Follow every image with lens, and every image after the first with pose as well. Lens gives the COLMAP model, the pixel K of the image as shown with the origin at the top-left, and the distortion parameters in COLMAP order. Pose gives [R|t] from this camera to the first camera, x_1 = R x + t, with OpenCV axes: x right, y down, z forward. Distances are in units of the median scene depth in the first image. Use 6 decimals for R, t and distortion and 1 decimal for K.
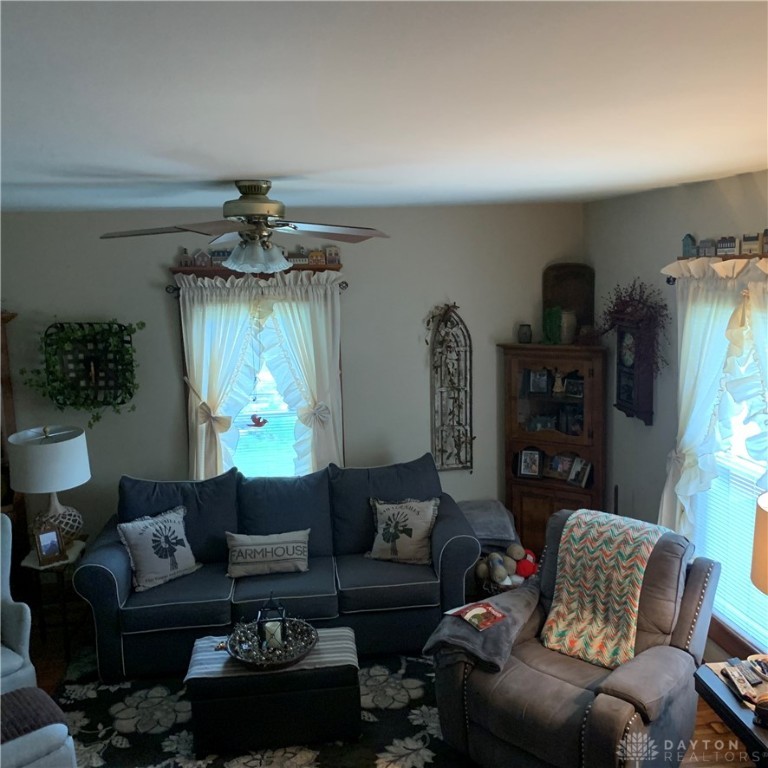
lens RADIAL K [[781.0, 0, 384.0], [0, 781.0, 384.0], [0, 0, 1]] dist [0.110450, -0.209988]
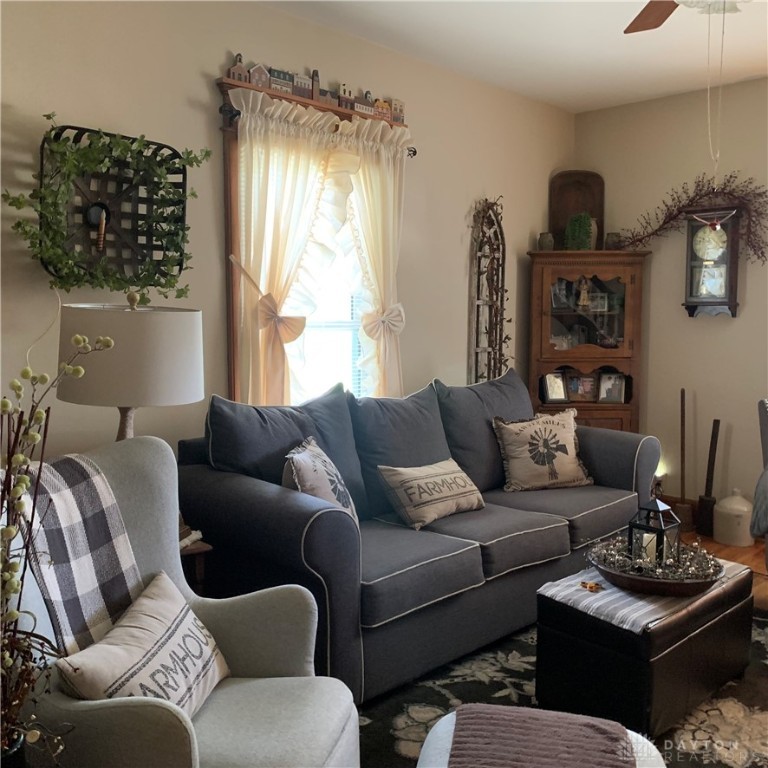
lens RADIAL K [[781.0, 0, 384.0], [0, 781.0, 384.0], [0, 0, 1]] dist [0.110450, -0.209988]
pose [[0.794535, -0.024268, 0.606733, -0.555552], [0.071911, 0.995930, -0.054334, 0.141710], [-0.602945, 0.086801, 0.793047, 0.431462]]
